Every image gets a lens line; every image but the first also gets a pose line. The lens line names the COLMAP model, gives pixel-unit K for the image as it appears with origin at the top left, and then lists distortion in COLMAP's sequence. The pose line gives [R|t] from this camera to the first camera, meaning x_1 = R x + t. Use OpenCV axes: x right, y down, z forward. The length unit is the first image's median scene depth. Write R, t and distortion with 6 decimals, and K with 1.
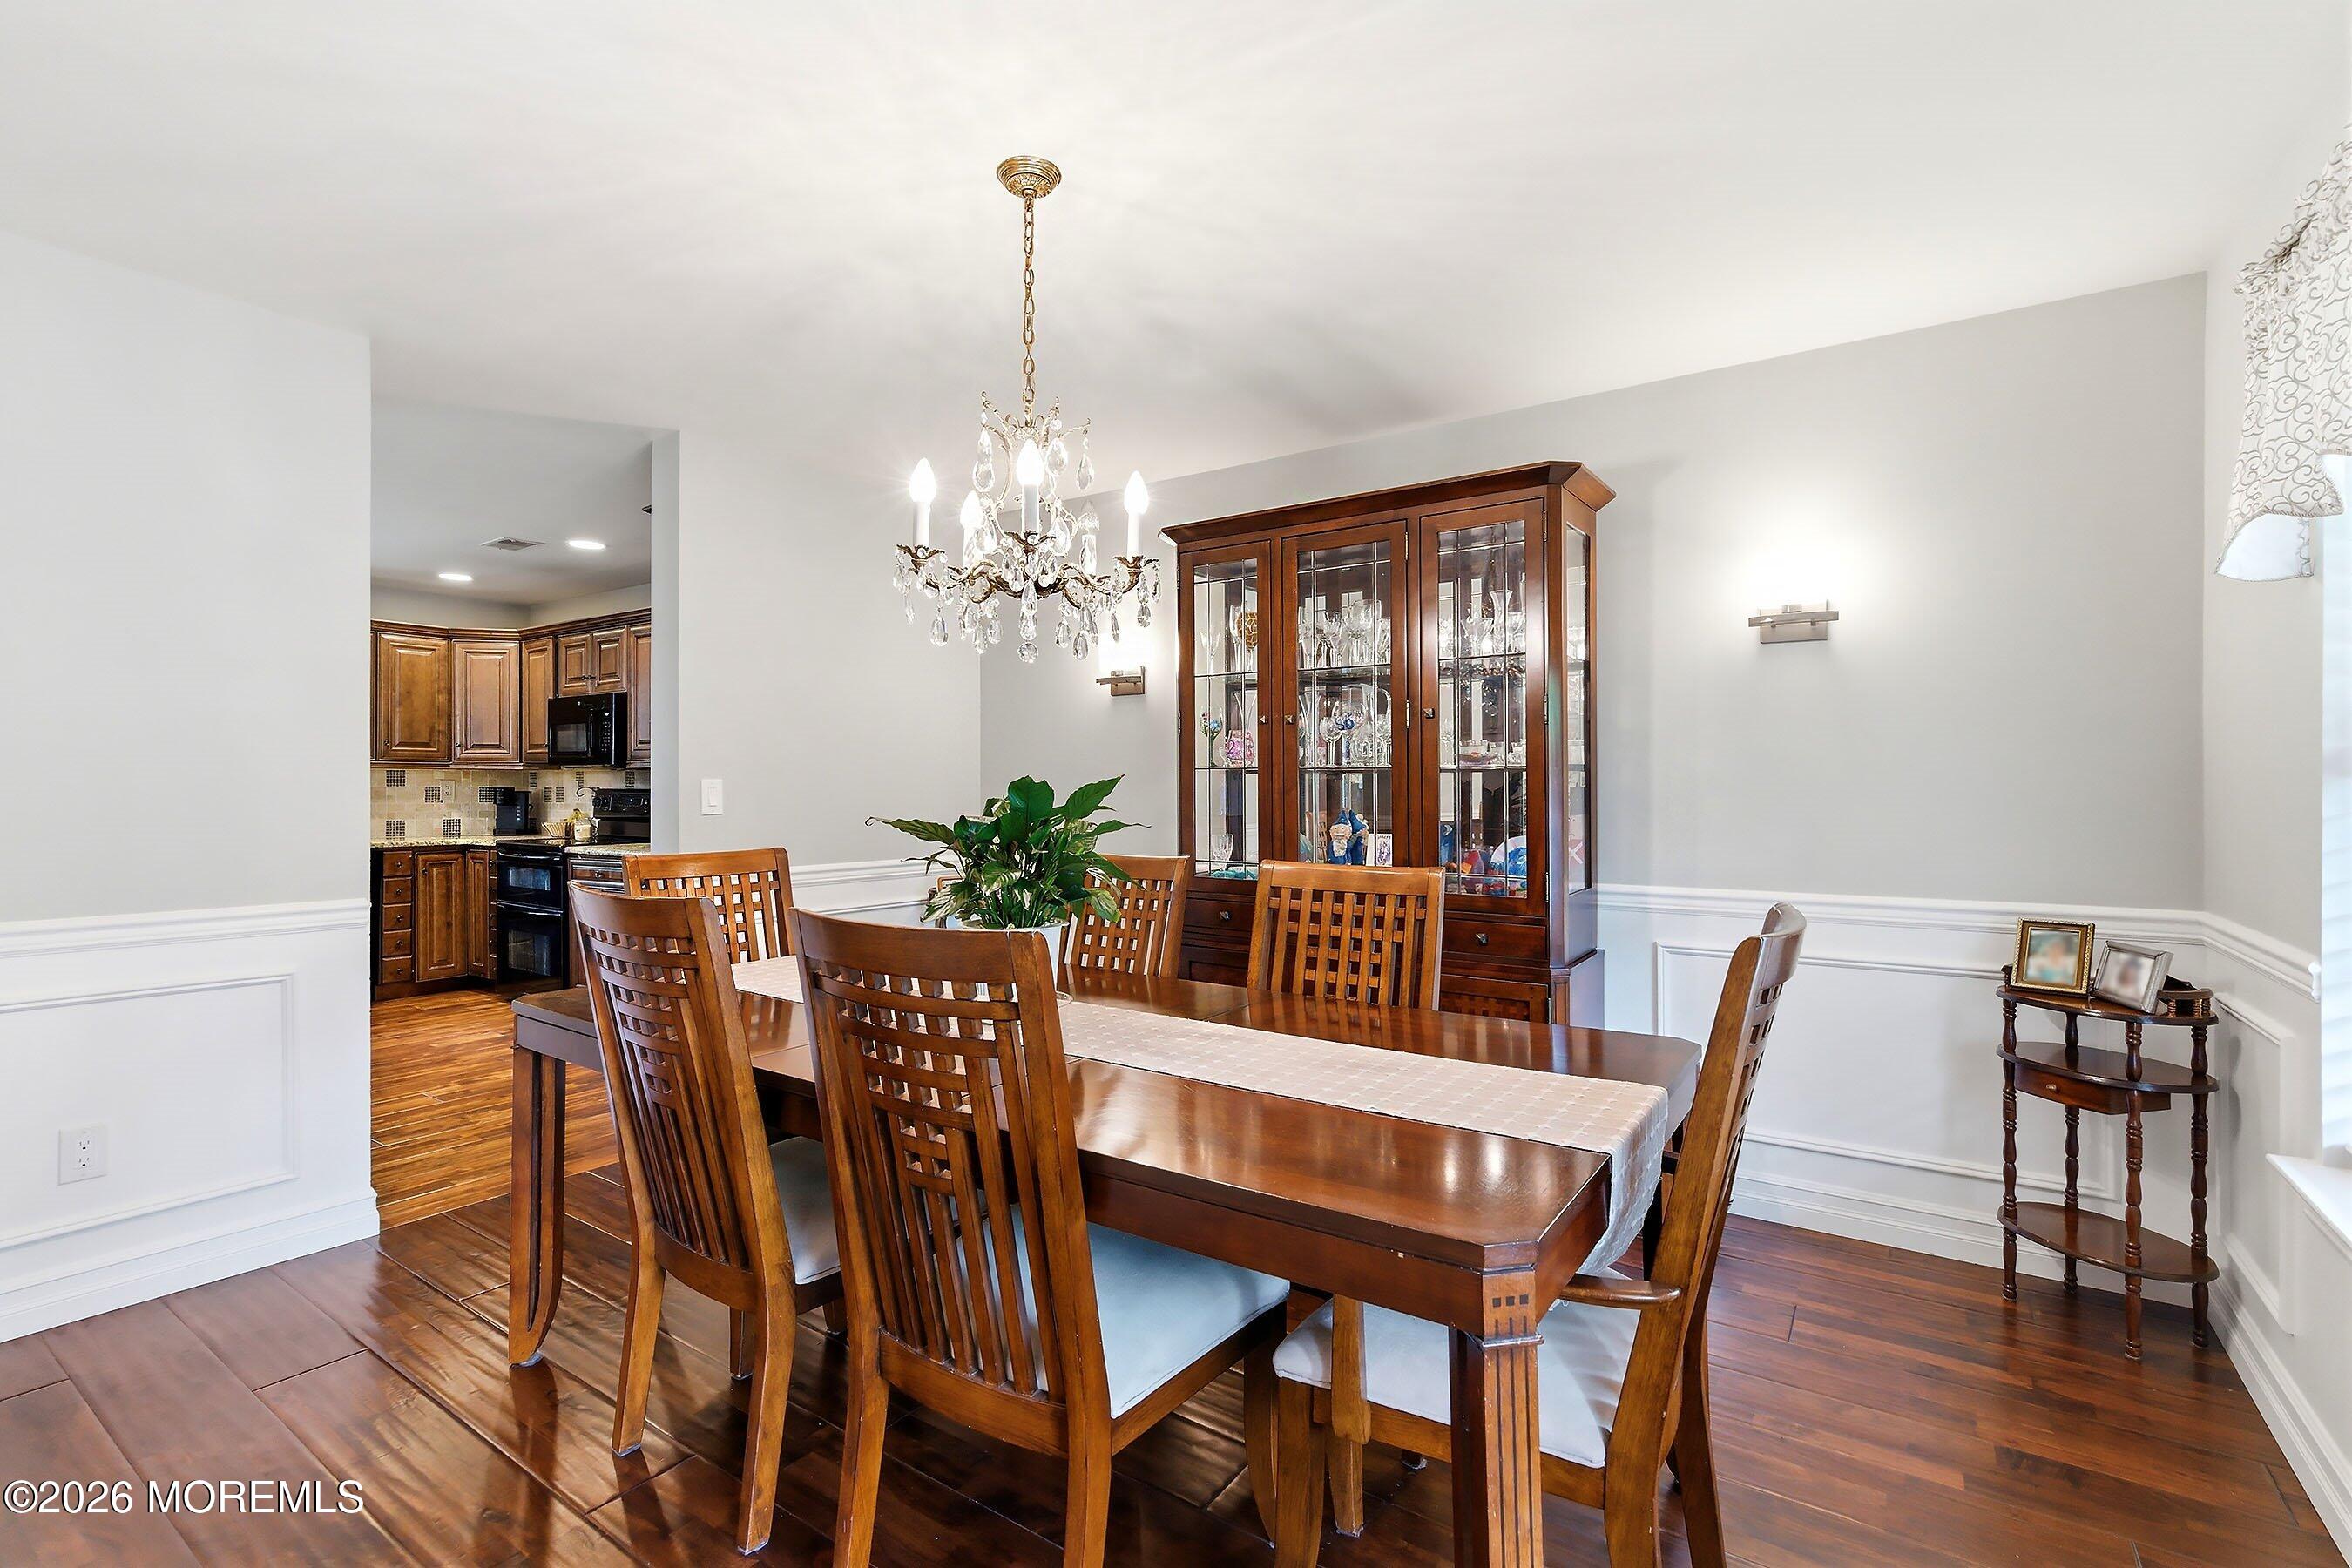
lens RADIAL K [[1065.1, 0, 1172.2], [0, 1065.1, 785.0], [0, 0, 1]] dist [0.002200, -0.000982]
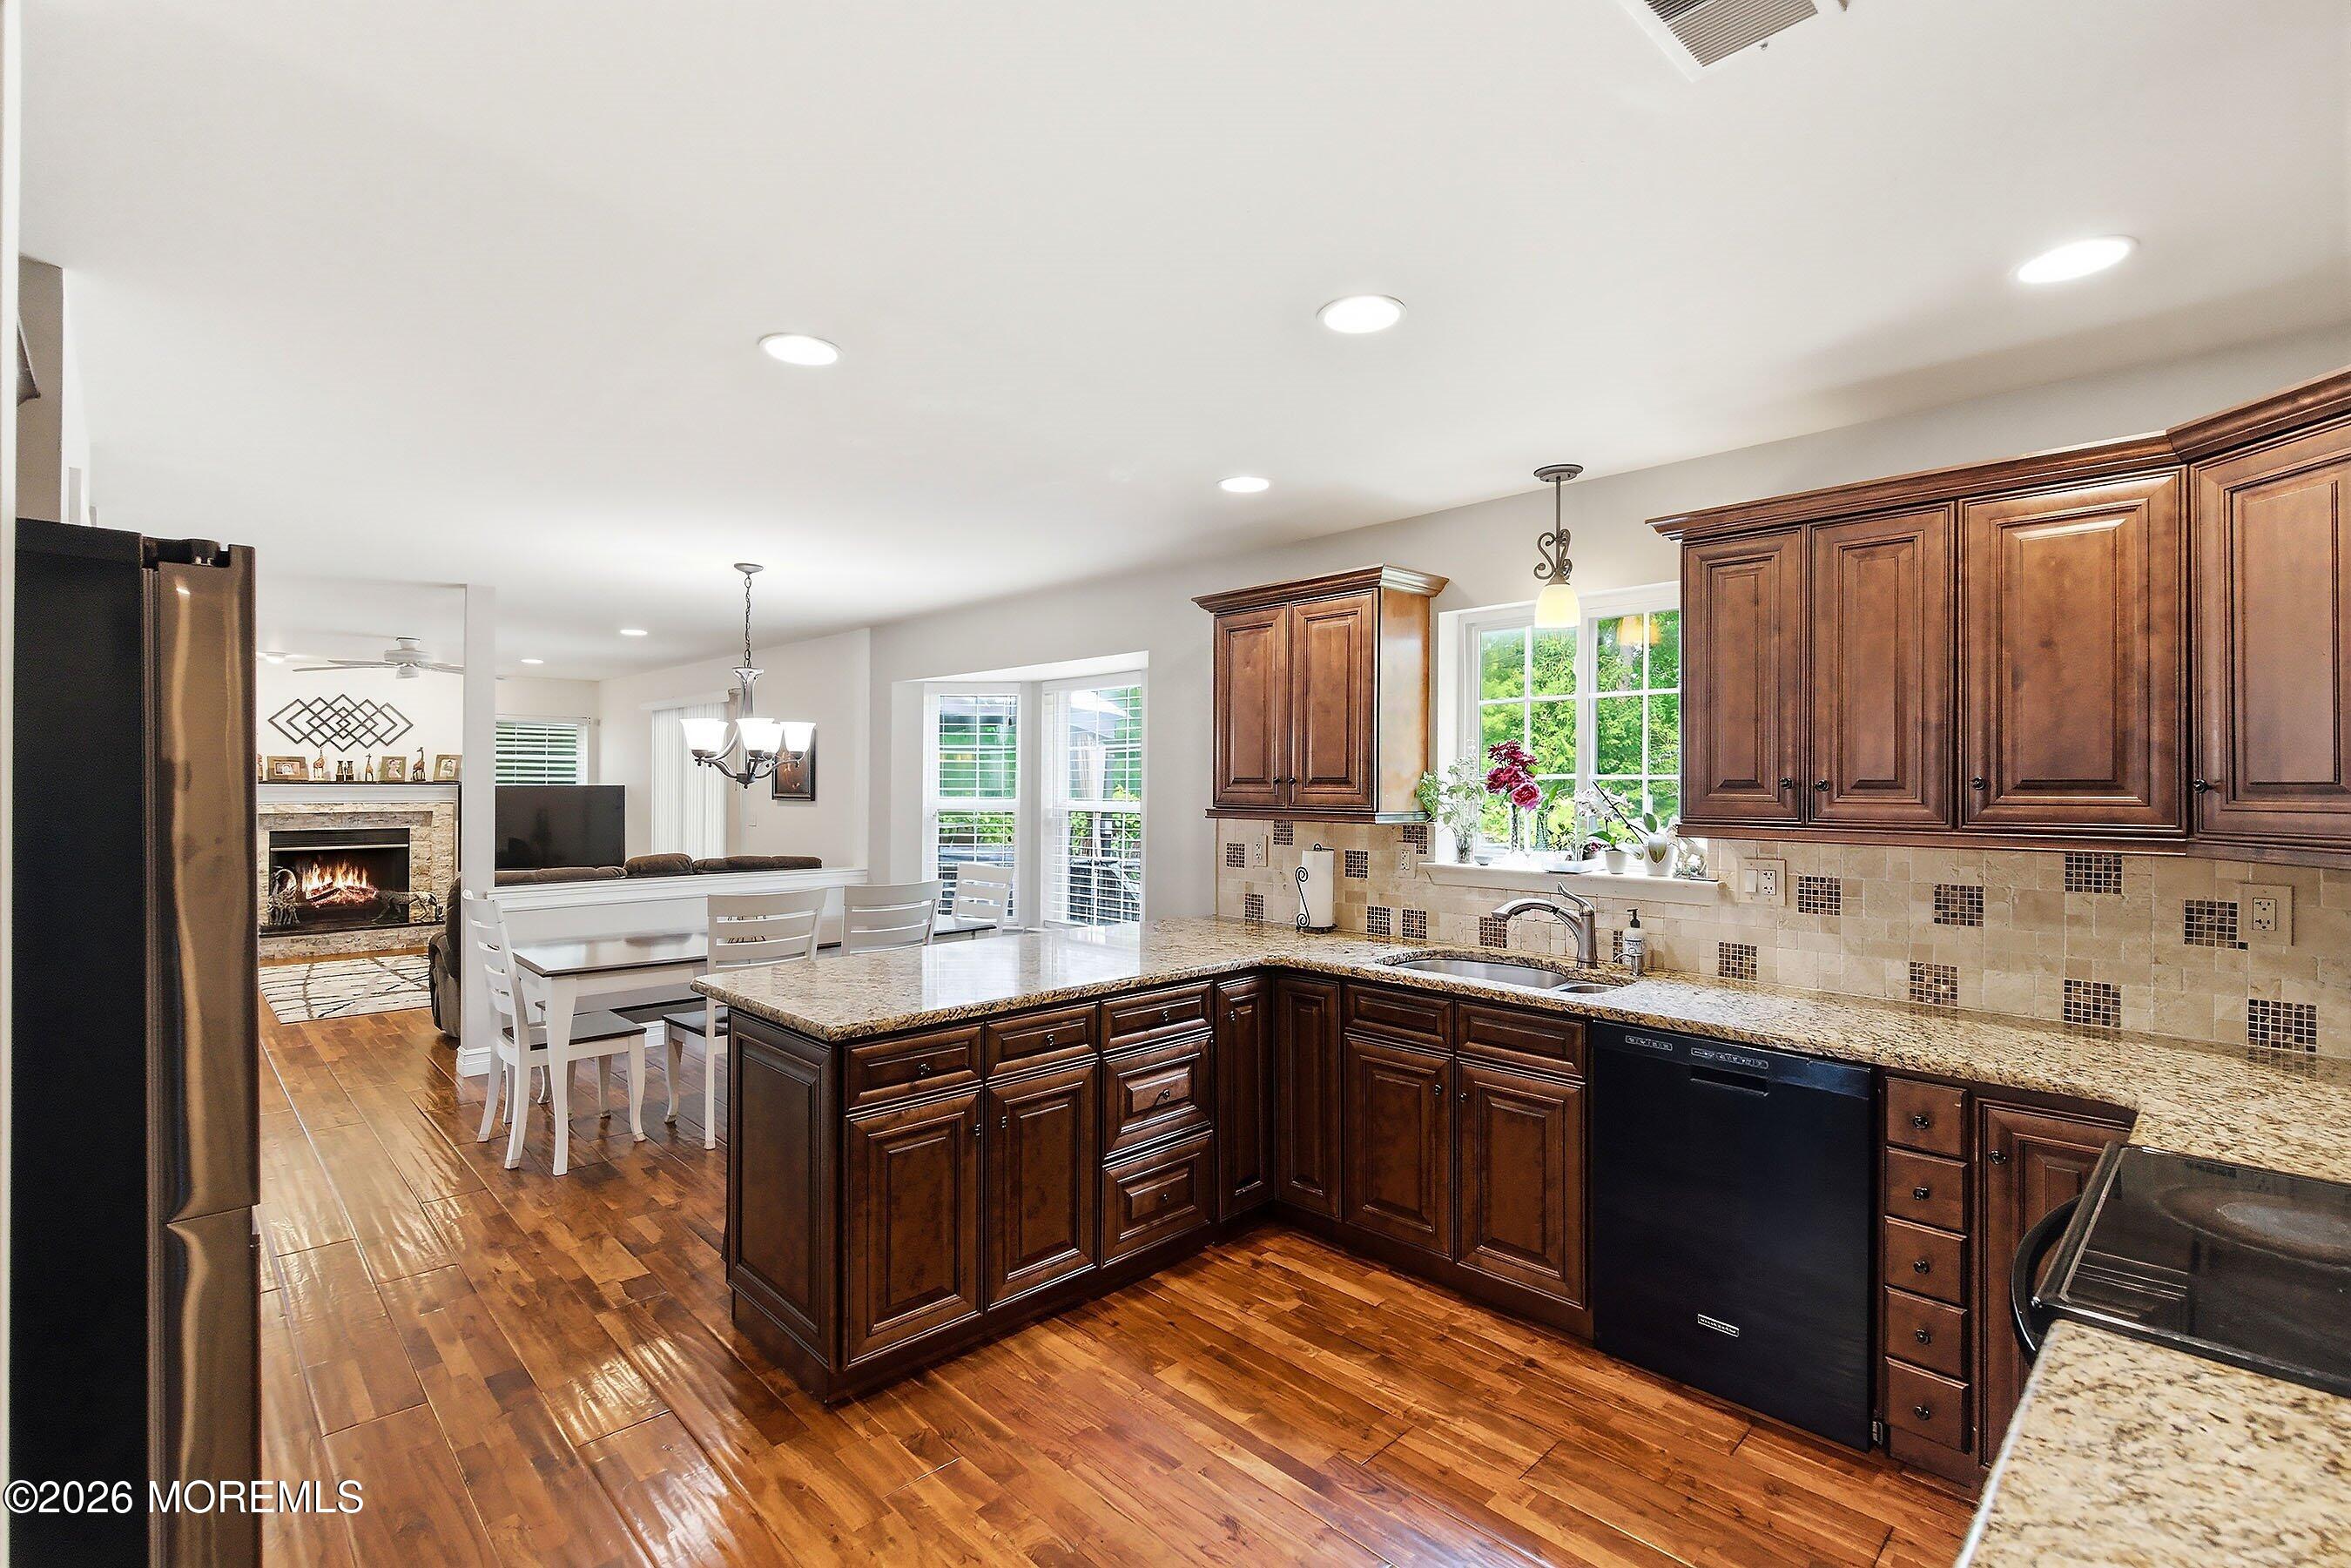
lens RADIAL K [[1064.5, 0, 1188.5], [0, 1064.5, 782.1], [0, 0, 1]] dist [0.002200, -0.000982]
pose [[-0.189007, 0.003823, -0.981968, -0.294665], [0.000261, 0.999993, 0.003843, -0.040074], [0.981976, 0.000470, -0.189007, 0.758223]]
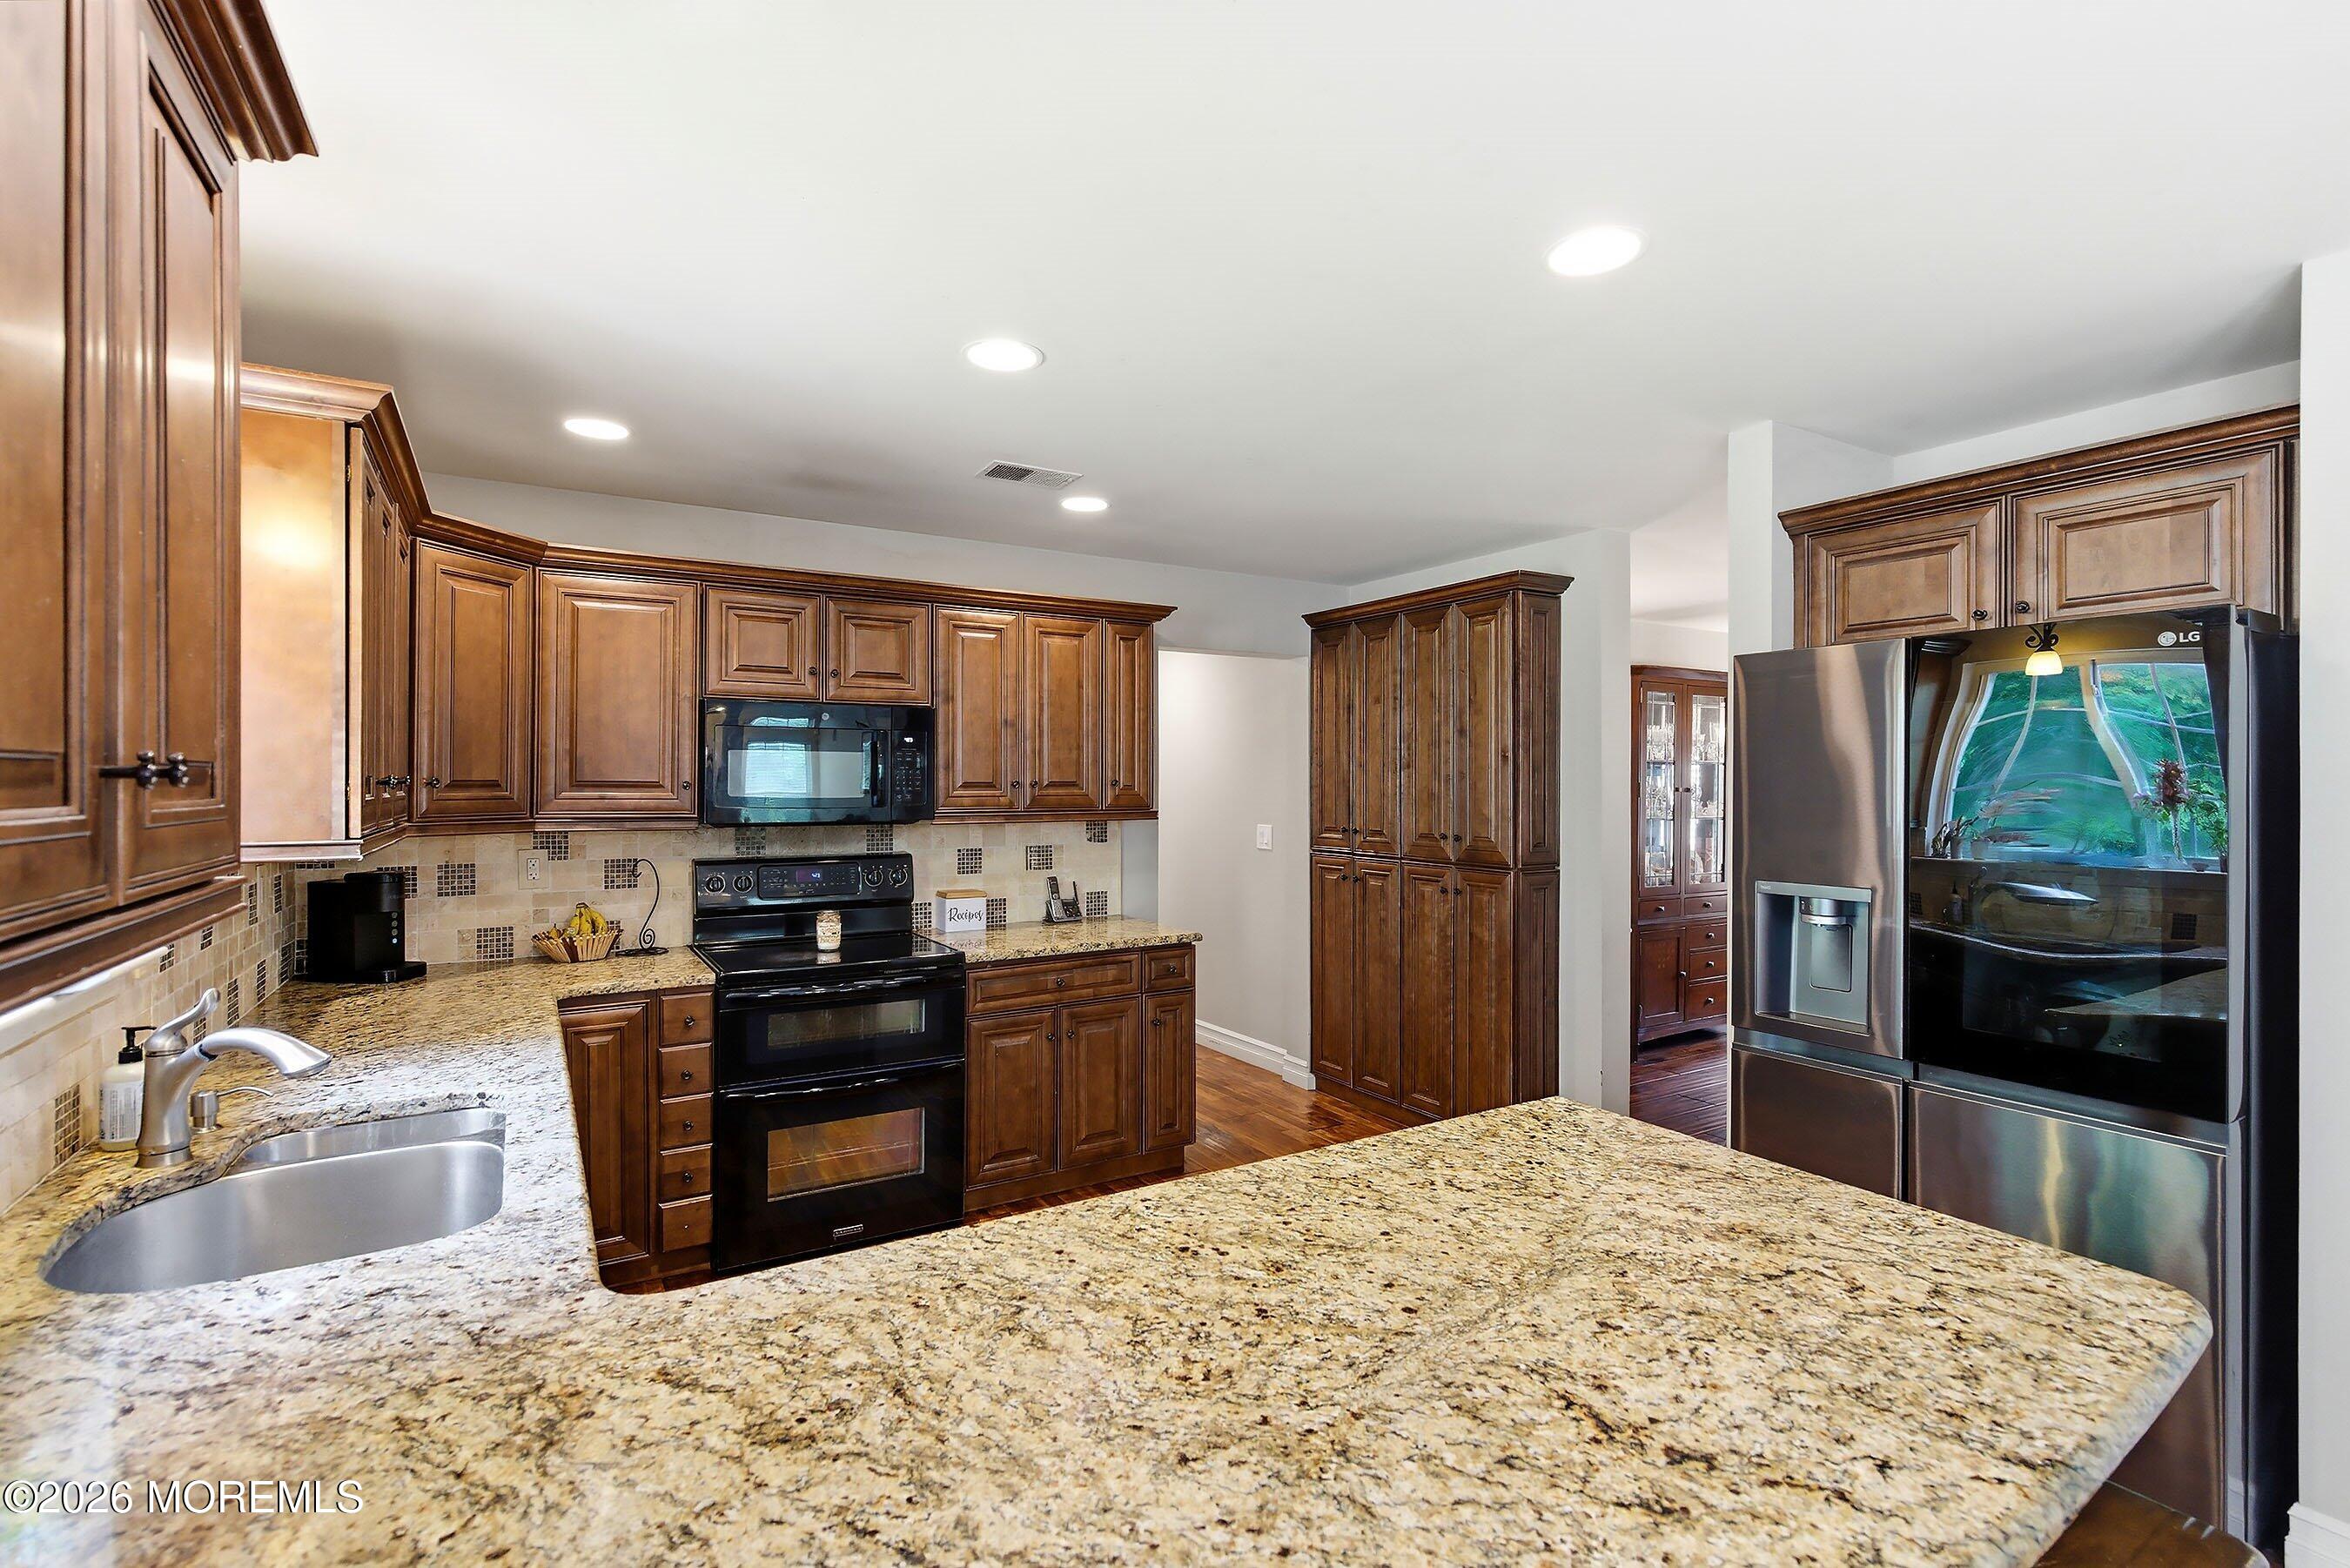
lens RADIAL K [[1064.0, 0, 1167.6], [0, 1064.0, 785.6], [0, 0, 1]] dist [0.002200, -0.000982]
pose [[0.407904, -0.000253, 0.913025, -0.949835], [-0.001422, 0.999999, 0.000912, -0.037076], [-0.913024, -0.001671, 0.407903, 0.546865]]
